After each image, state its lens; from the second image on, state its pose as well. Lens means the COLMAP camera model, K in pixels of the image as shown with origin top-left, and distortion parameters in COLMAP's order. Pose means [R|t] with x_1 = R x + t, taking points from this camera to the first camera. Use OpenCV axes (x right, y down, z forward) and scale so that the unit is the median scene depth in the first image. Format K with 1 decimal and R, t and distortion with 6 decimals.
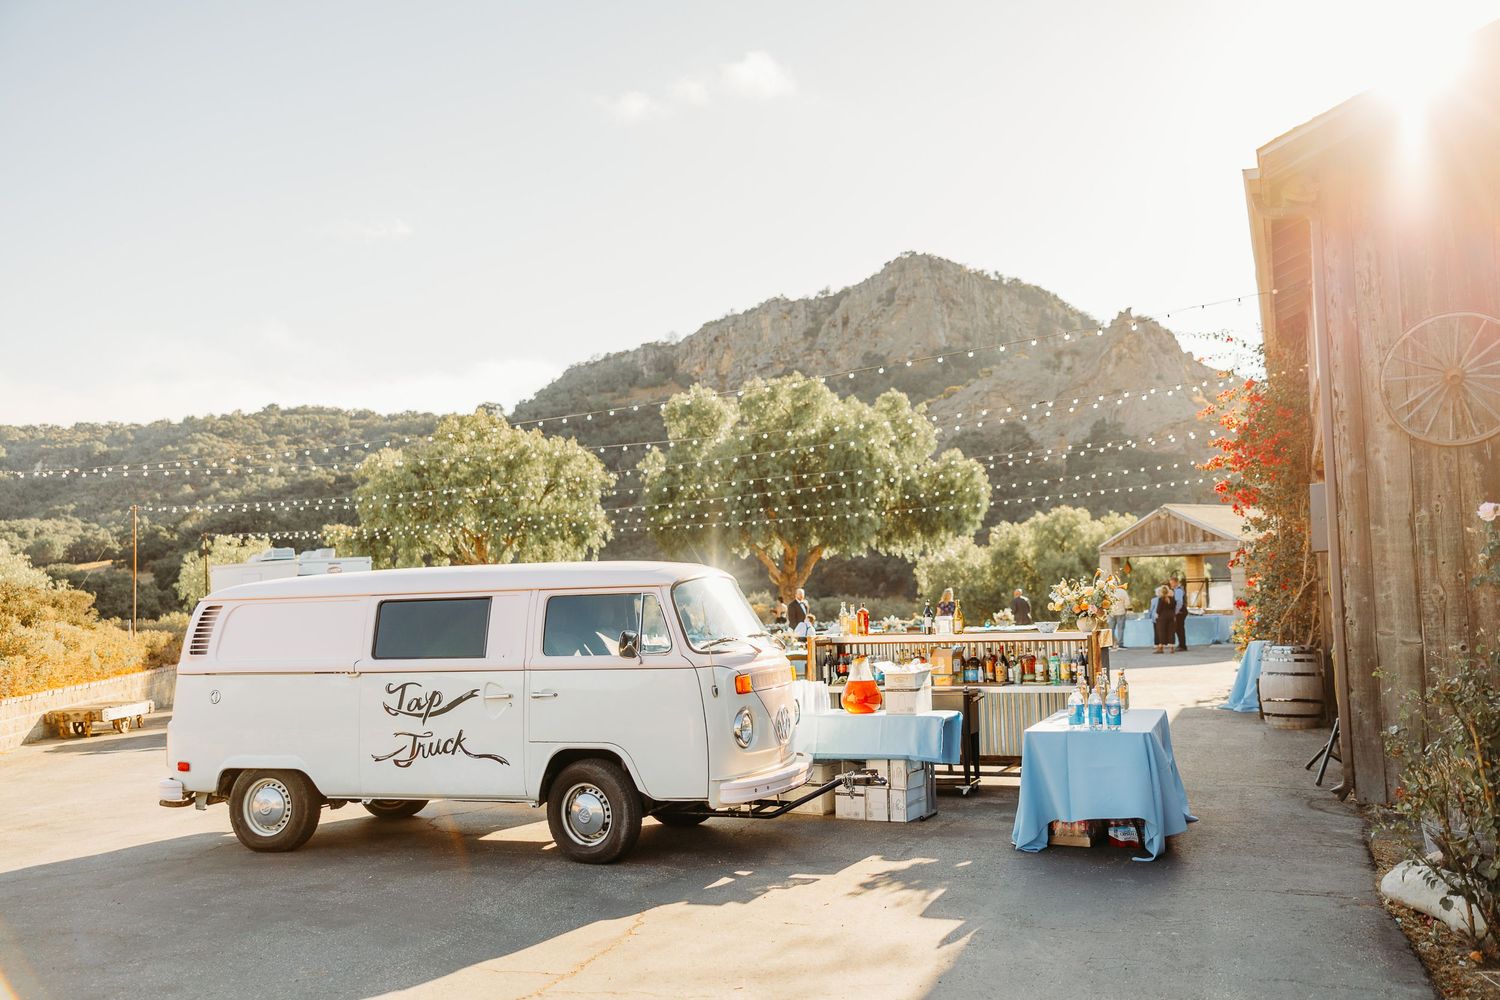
lens RADIAL K [[1272.7, 0, 750.2], [0, 1272.7, 497.5], [0, 0, 1]] dist [-0.010114, 0.015322]
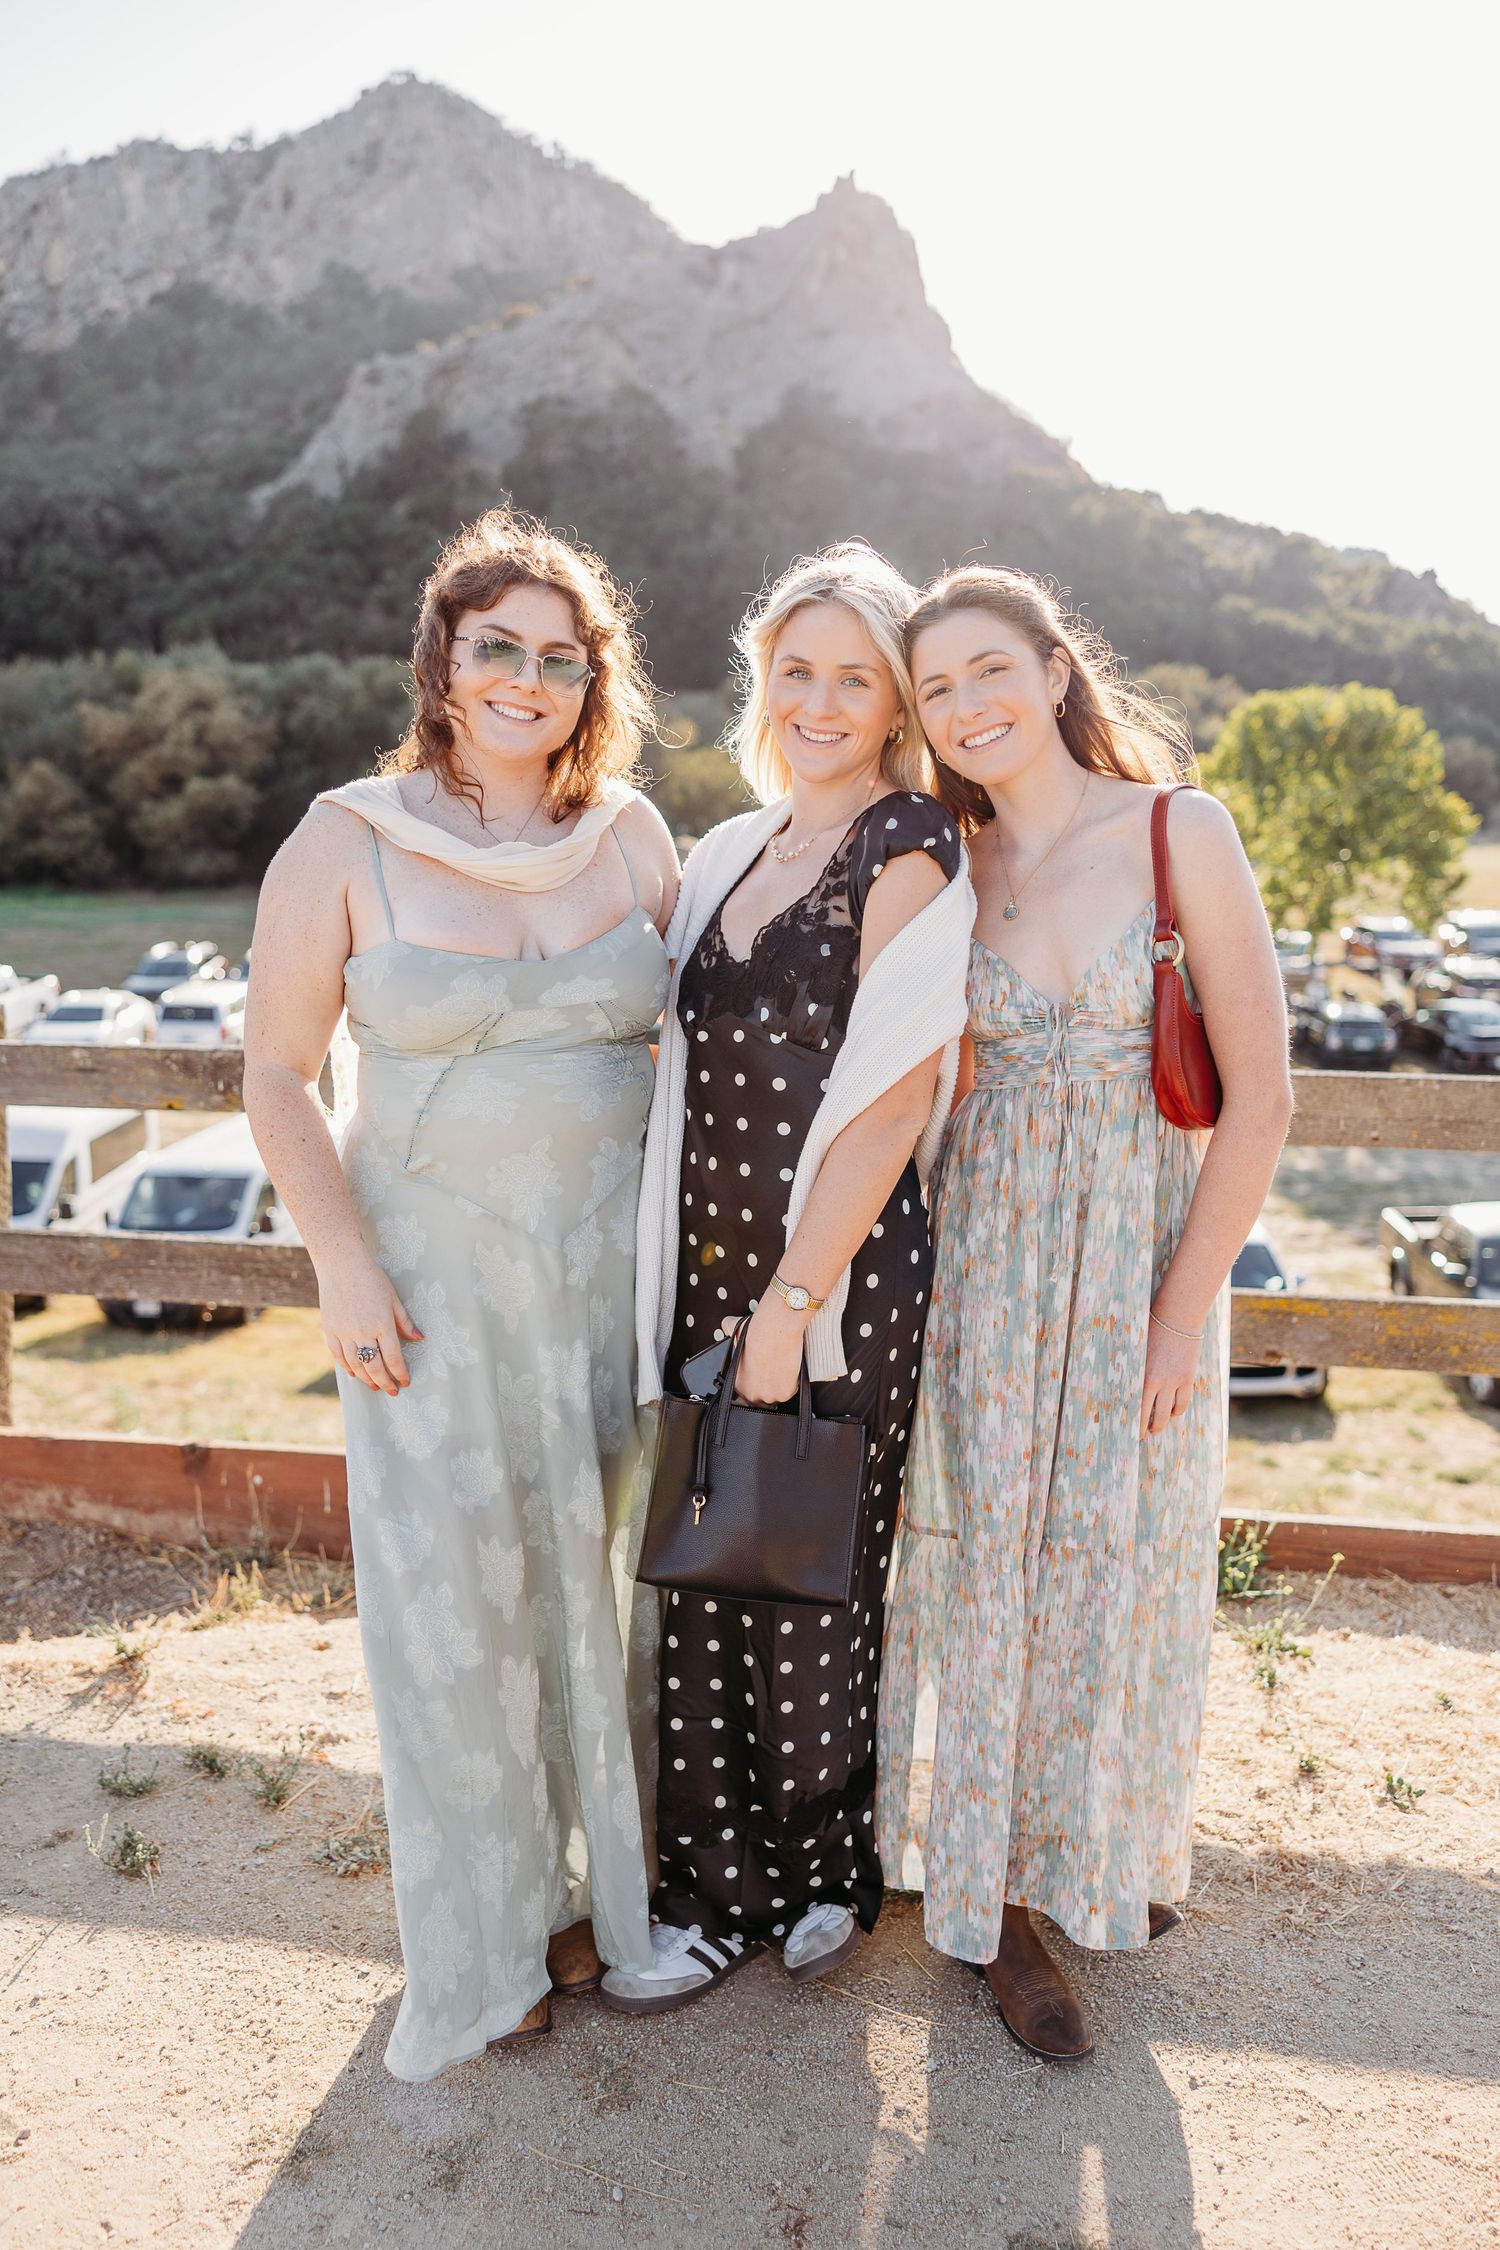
lens RADIAL K [[1774.9, 0, 748.4], [0, 1774.9, 1108.0], [0, 0, 1]] dist [0.011642, 0.002106]
pose [[0.944457, -0.044627, 0.325591, -0.004817], [-0.048848, 0.960667, 0.273372, 0.017409], [-0.324985, -0.274092, 0.905129, 0.131918]]
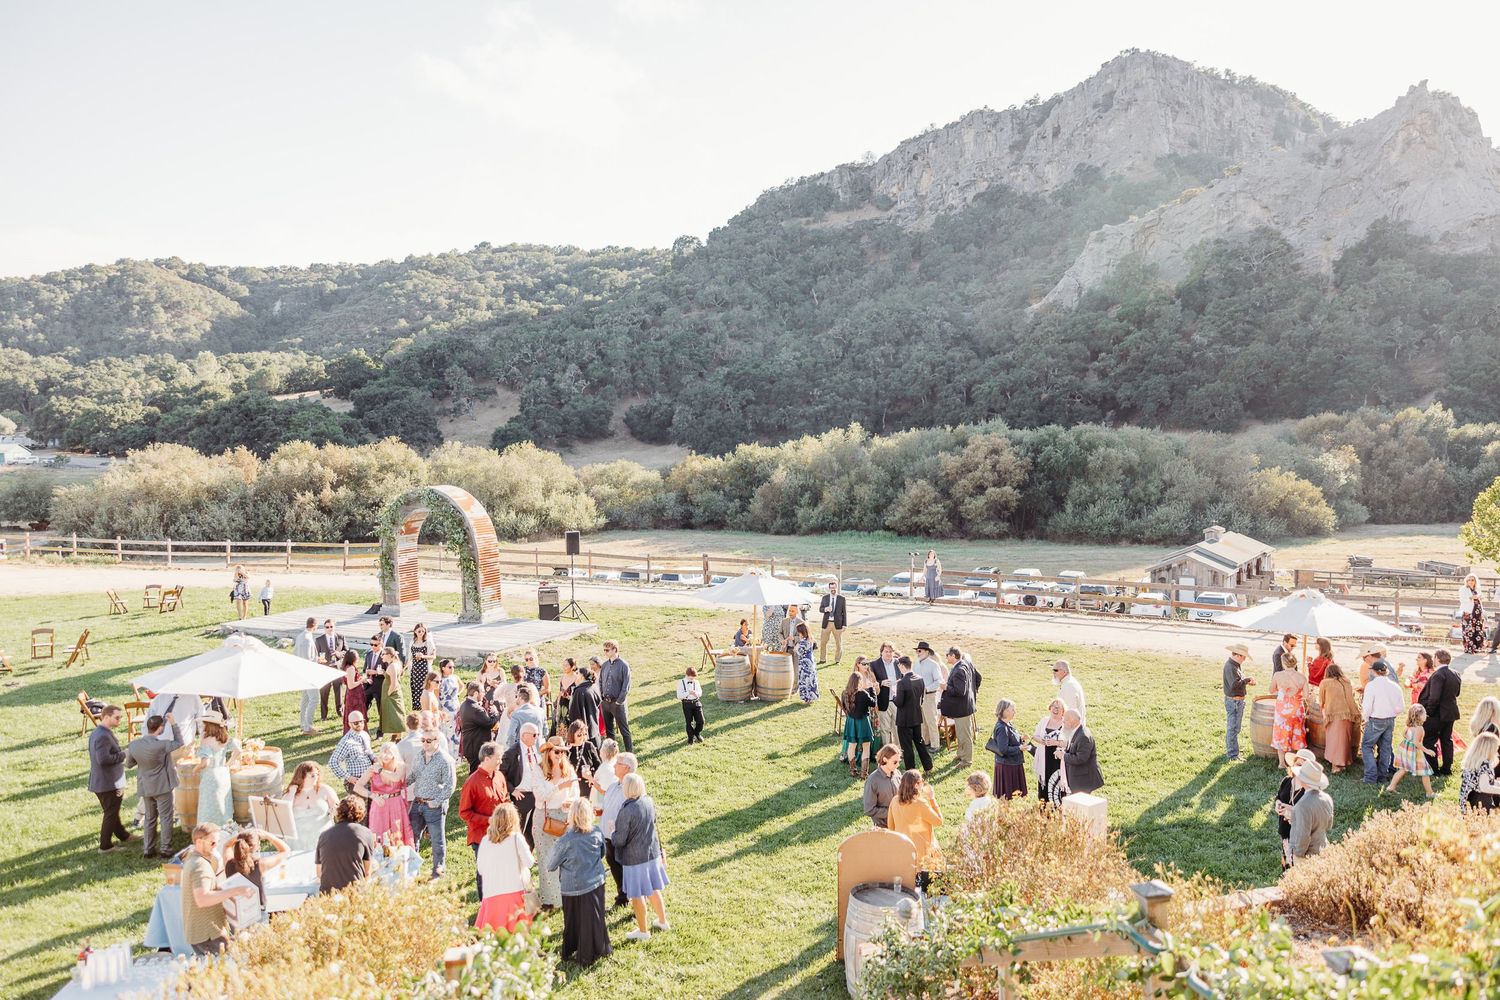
lens RADIAL K [[1183.3, 0, 747.2], [0, 1183.3, 500.8], [0, 0, 1]] dist [0.011642, 0.002106]
pose [[0.987539, 0.012577, -0.156869, -0.008622], [0.009389, 0.990317, 0.138507, 0.006671], [0.157092, -0.138254, 0.977859, 0.077449]]
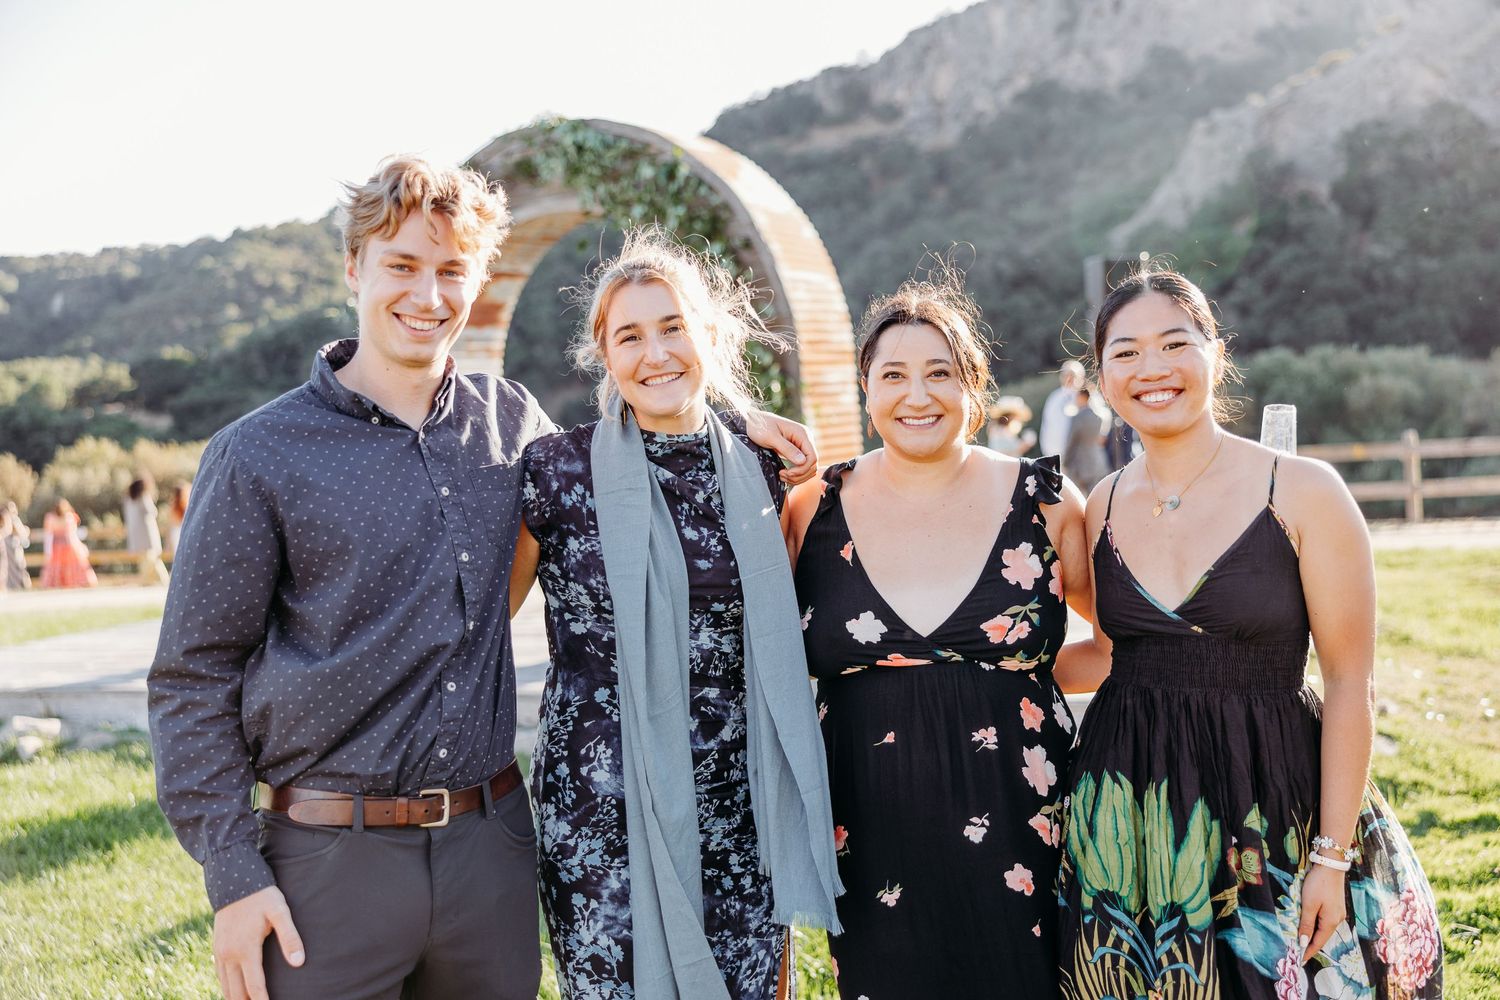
lens RADIAL K [[1566.1, 0, 754.7], [0, 1566.1, 493.8], [0, 0, 1]] dist [-0.001554, 0.000000]
pose [[0.991495, -0.047158, -0.121297, -0.028083], [0.060850, 0.991869, 0.111770, 0.016504], [0.115040, -0.118201, 0.986303, 0.111100]]
